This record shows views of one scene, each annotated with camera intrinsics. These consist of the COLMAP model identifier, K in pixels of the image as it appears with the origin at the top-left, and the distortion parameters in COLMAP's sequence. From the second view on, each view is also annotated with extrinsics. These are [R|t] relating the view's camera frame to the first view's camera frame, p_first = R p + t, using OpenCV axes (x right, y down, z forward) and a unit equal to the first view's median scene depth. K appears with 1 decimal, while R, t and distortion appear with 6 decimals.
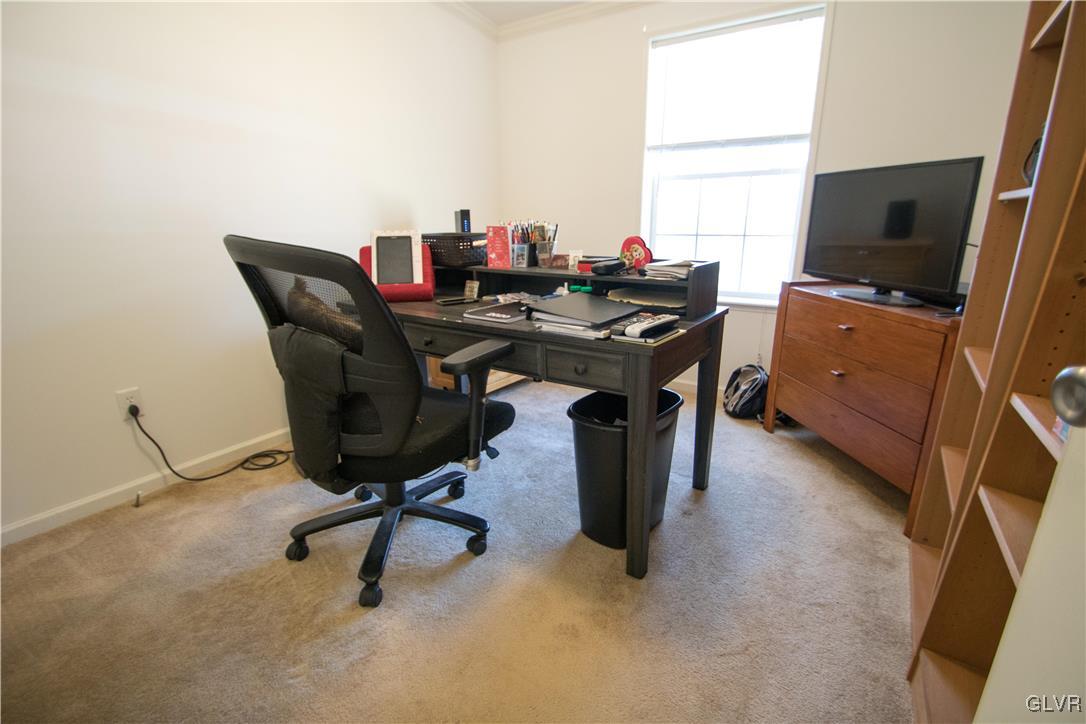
lens RADIAL K [[501.2, 0, 544.8], [0, 501.2, 361.0], [0, 0, 1]] dist [0.000187, -0.001260]
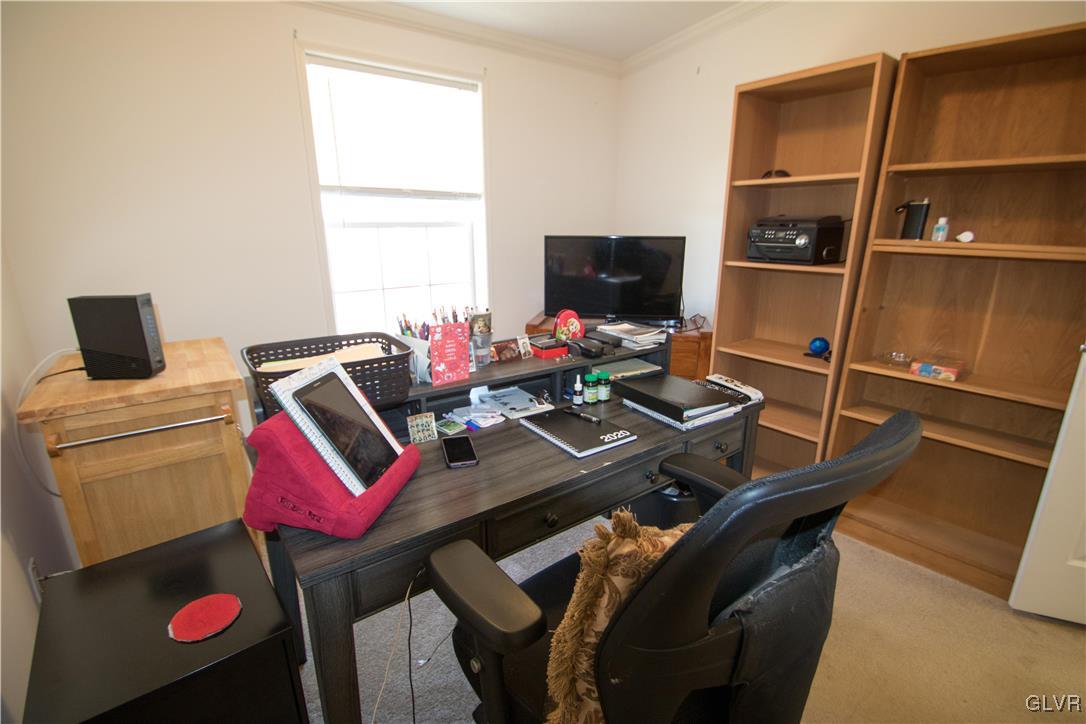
lens RADIAL K [[501.2, 0, 543.3], [0, 501.2, 364.1], [0, 0, 1]] dist [0.000187, -0.001260]
pose [[0.337322, -0.246625, 0.908510, -0.654864], [0.264158, 0.951098, 0.160106, -0.284016], [-0.903567, 0.185983, 0.385975, 0.623343]]
